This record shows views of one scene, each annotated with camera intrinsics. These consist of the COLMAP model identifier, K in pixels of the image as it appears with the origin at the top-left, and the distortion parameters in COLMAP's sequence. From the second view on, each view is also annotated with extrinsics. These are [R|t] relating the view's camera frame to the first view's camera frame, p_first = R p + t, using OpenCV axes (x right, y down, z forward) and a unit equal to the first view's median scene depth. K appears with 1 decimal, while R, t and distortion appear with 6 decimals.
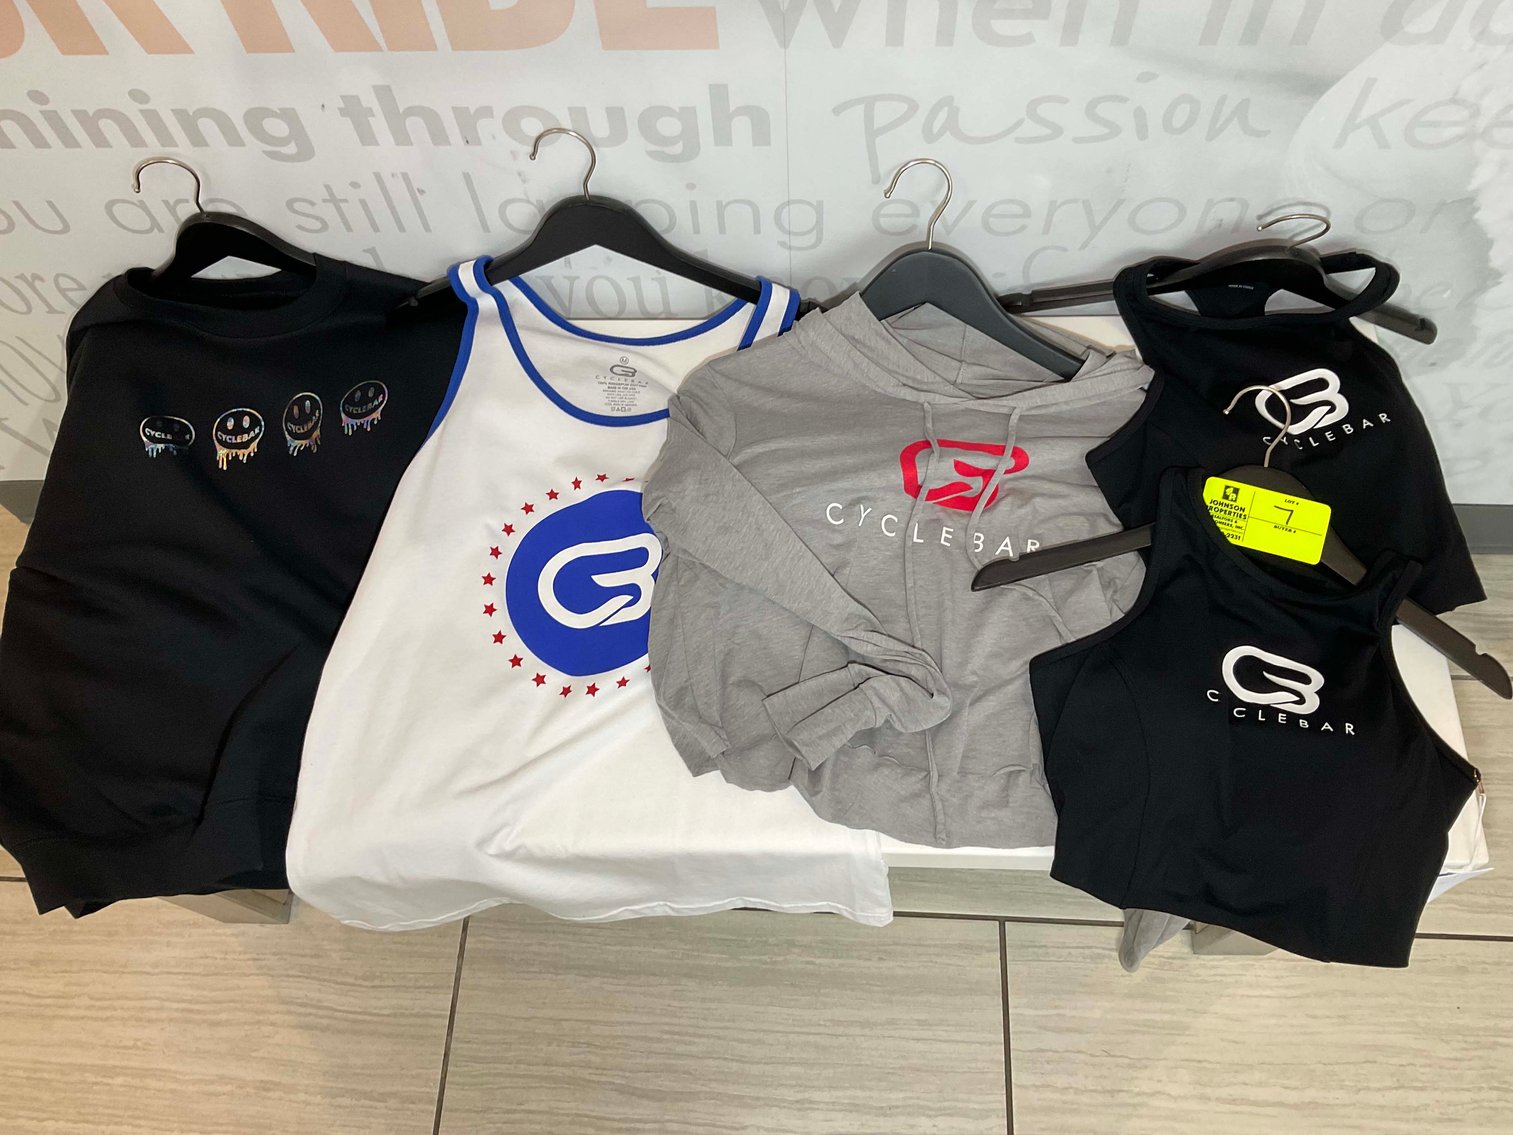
lens RADIAL K [[1270.5, 0, 748.7], [0, 1270.5, 566.1], [0, 0, 1]] dist [0.046250, -0.088329]
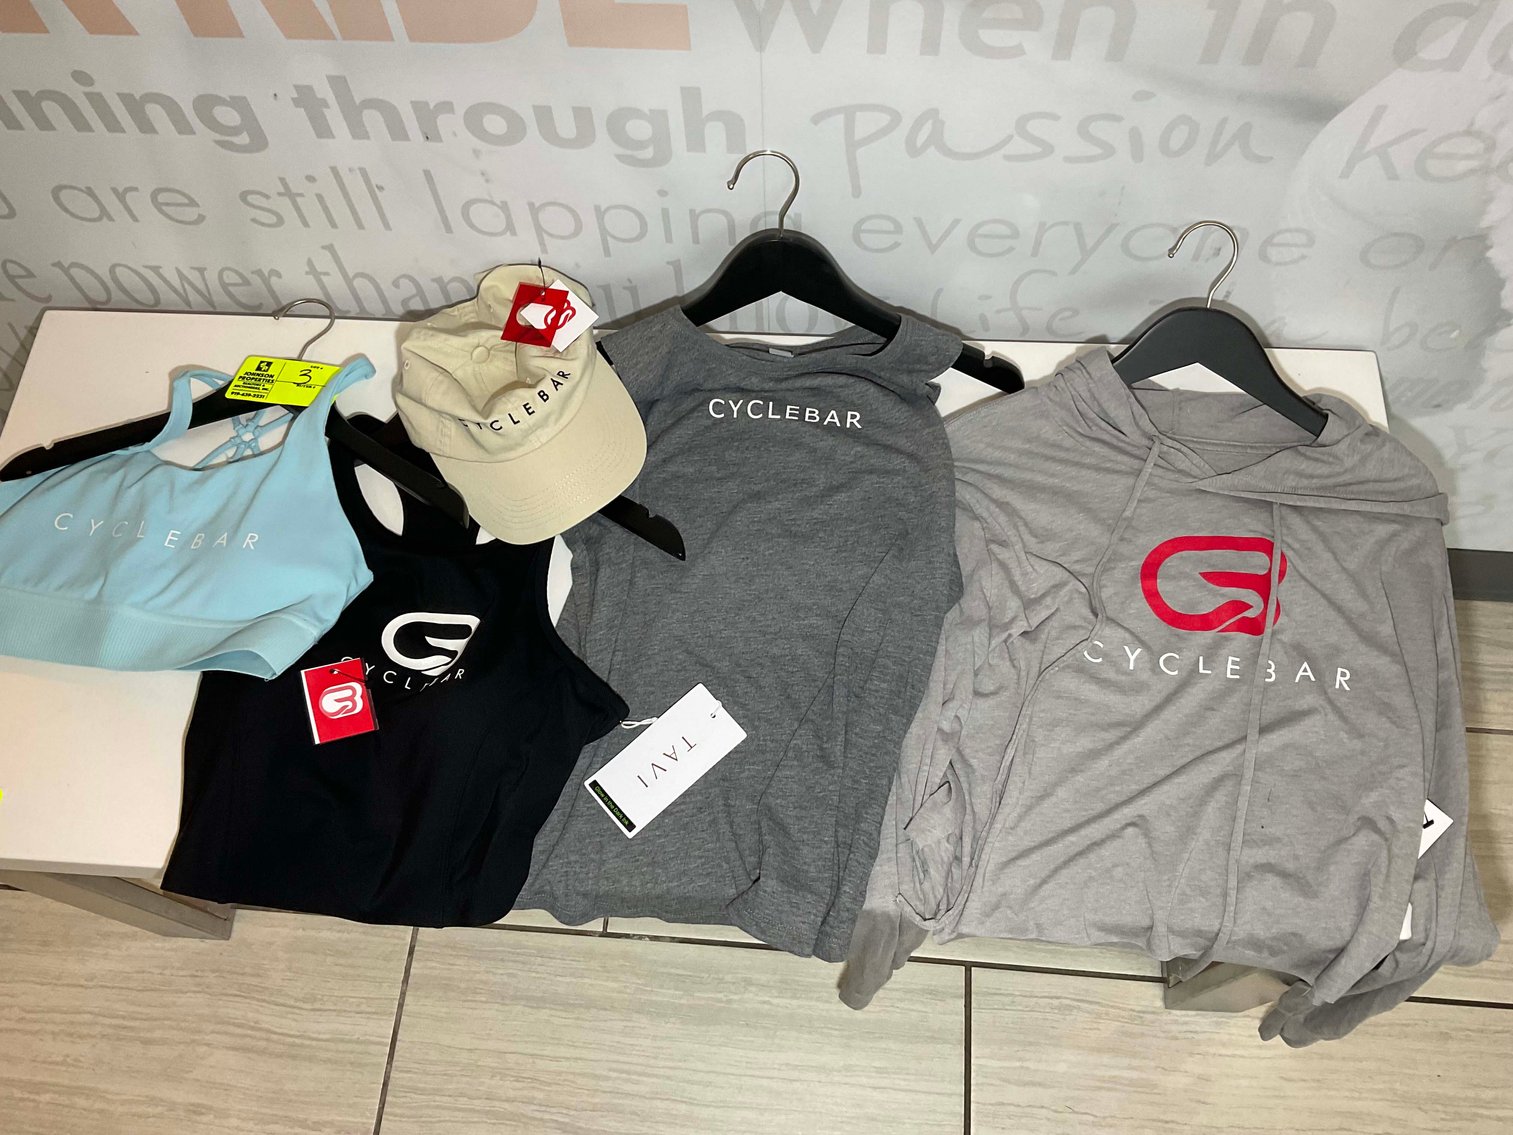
lens RADIAL K [[1270.5, 0, 745.1], [0, 1270.5, 568.0], [0, 0, 1]] dist [0.046250, -0.088329]
pose [[0.999324, 0.036642, -0.002969, 0.028197], [-0.036642, 0.999328, 0.000032, -0.019931], [0.002968, 0.000077, 0.999996, 0.047440]]
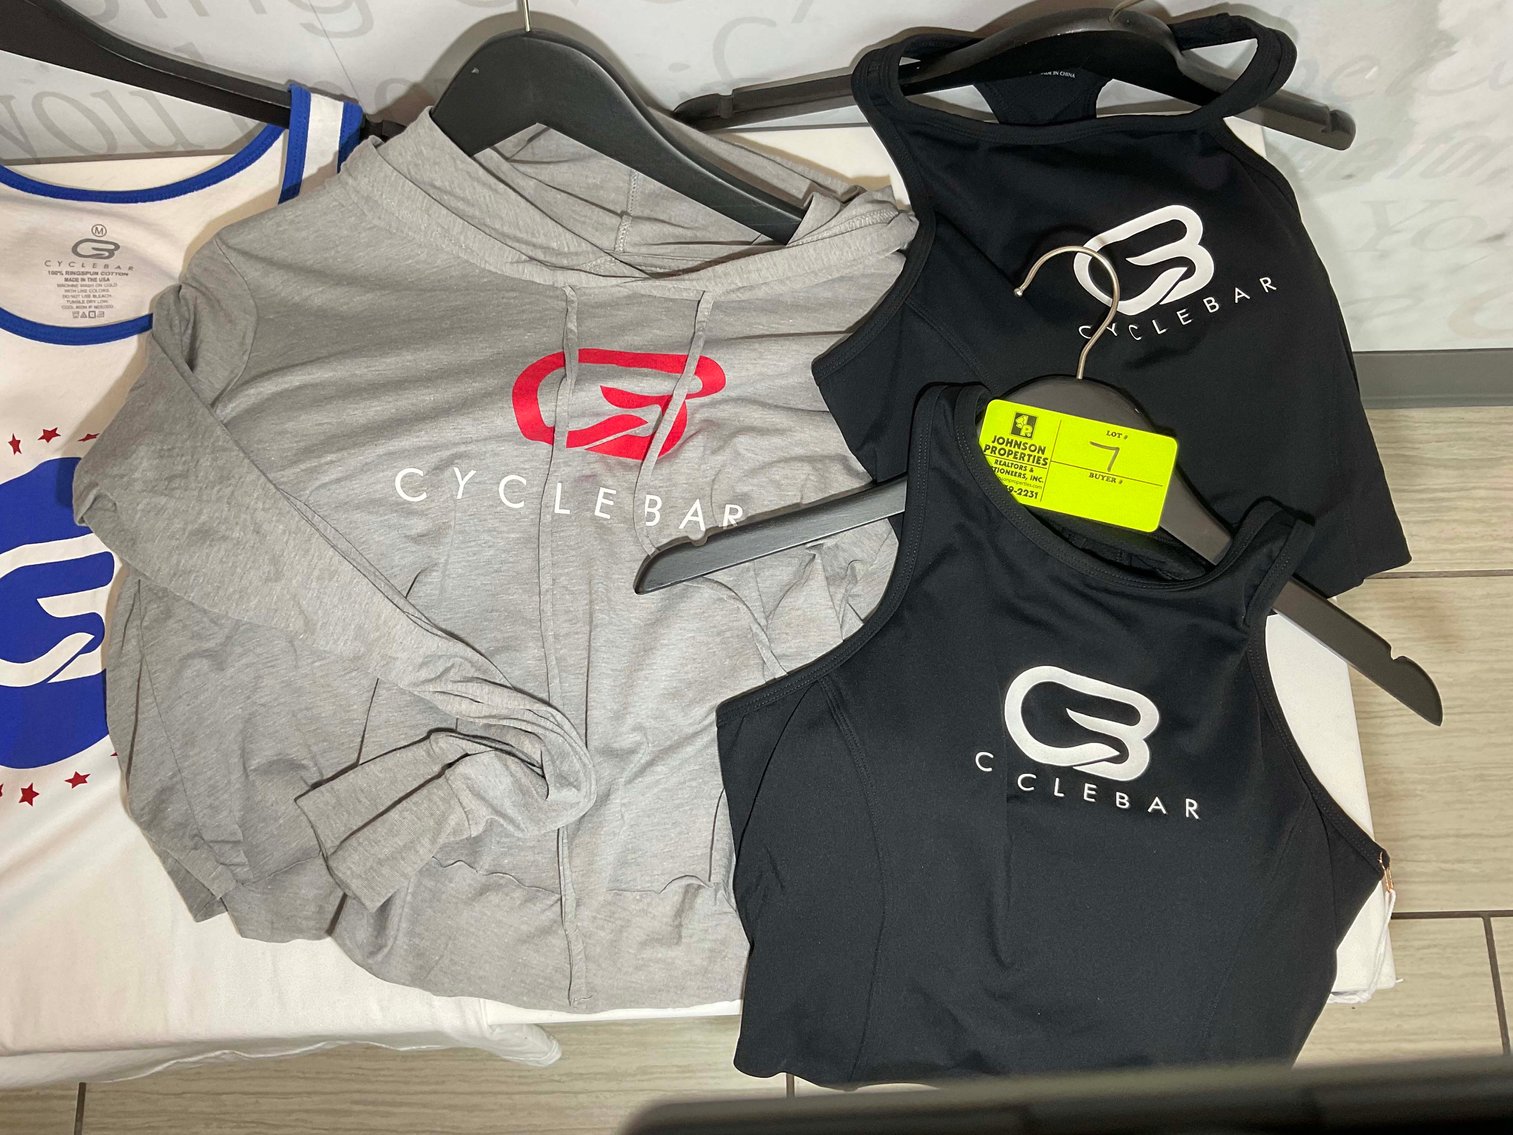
lens RADIAL K [[1270.5, 0, 759.0], [0, 1270.5, 570.8], [0, 0, 1]] dist [0.046250, -0.088329]
pose [[0.997089, -0.058063, 0.049412, 0.196708], [0.048027, 0.981677, 0.184400, -0.102717], [-0.059214, -0.181490, 0.981608, 0.348462]]
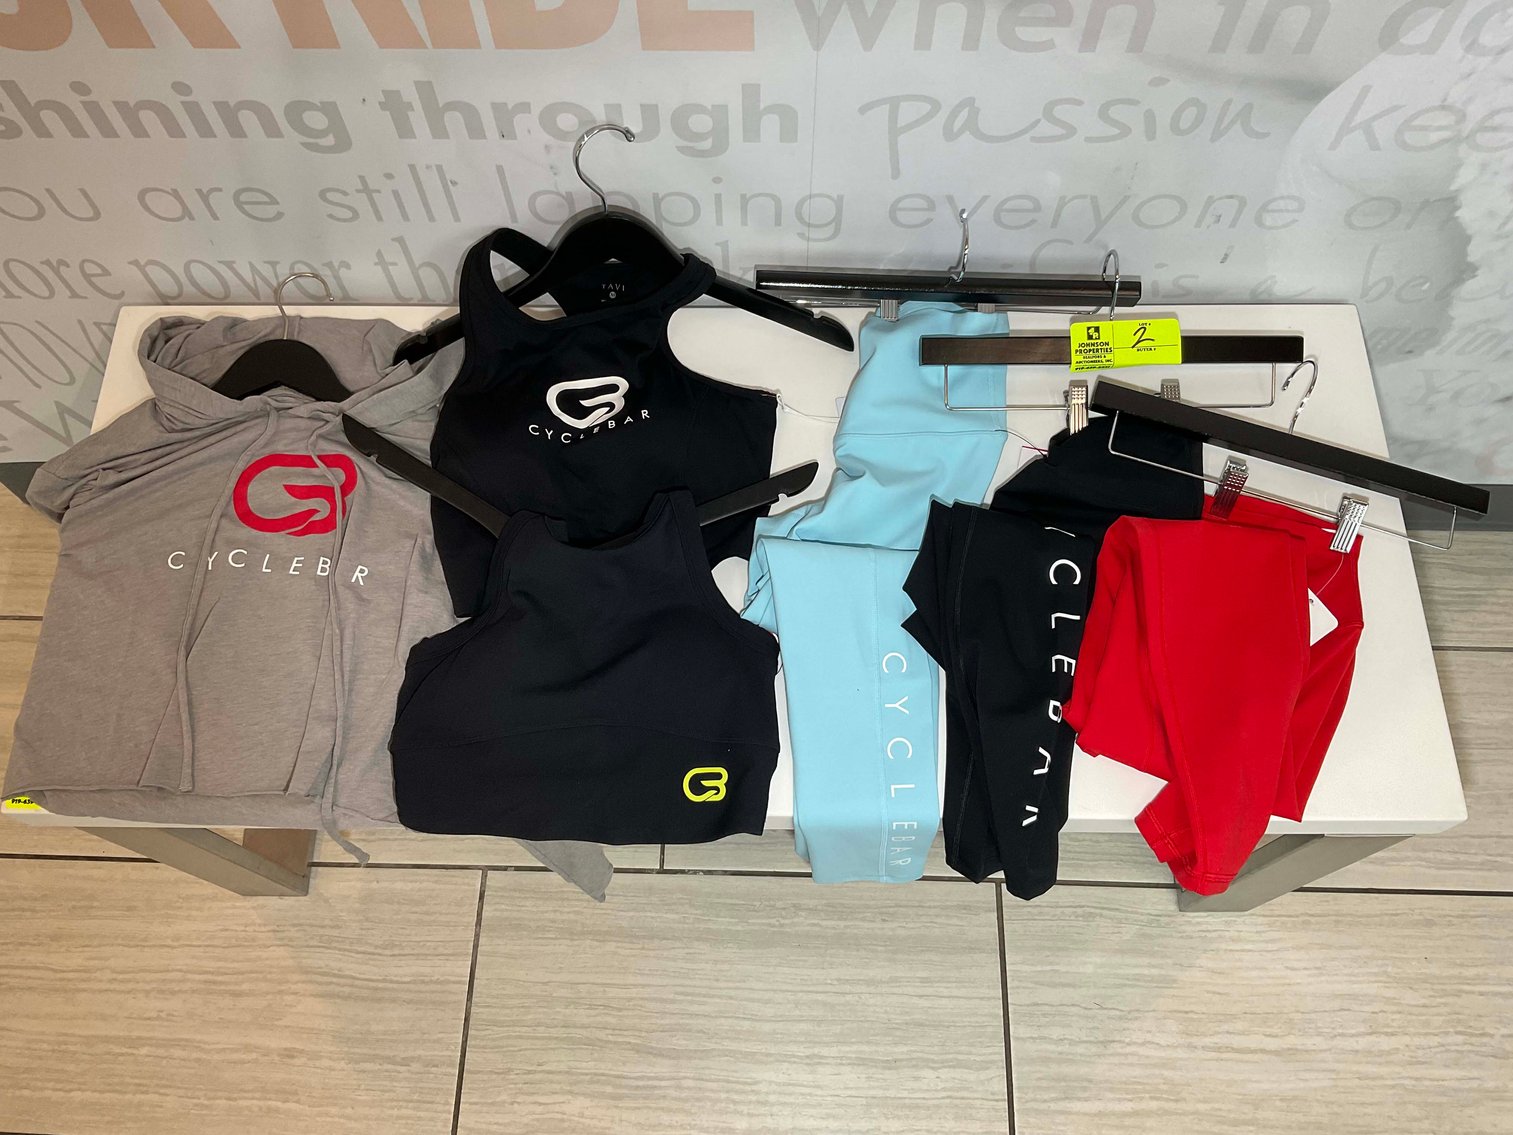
lens RADIAL K [[1270.5, 0, 746.3], [0, 1270.5, 568.9], [0, 0, 1]] dist [0.046250, -0.088329]
pose [[0.999196, -0.004670, 0.039825, -0.062035], [0.003877, 0.999793, 0.019950, -0.001988], [-0.039910, -0.019780, 0.999007, -0.042601]]
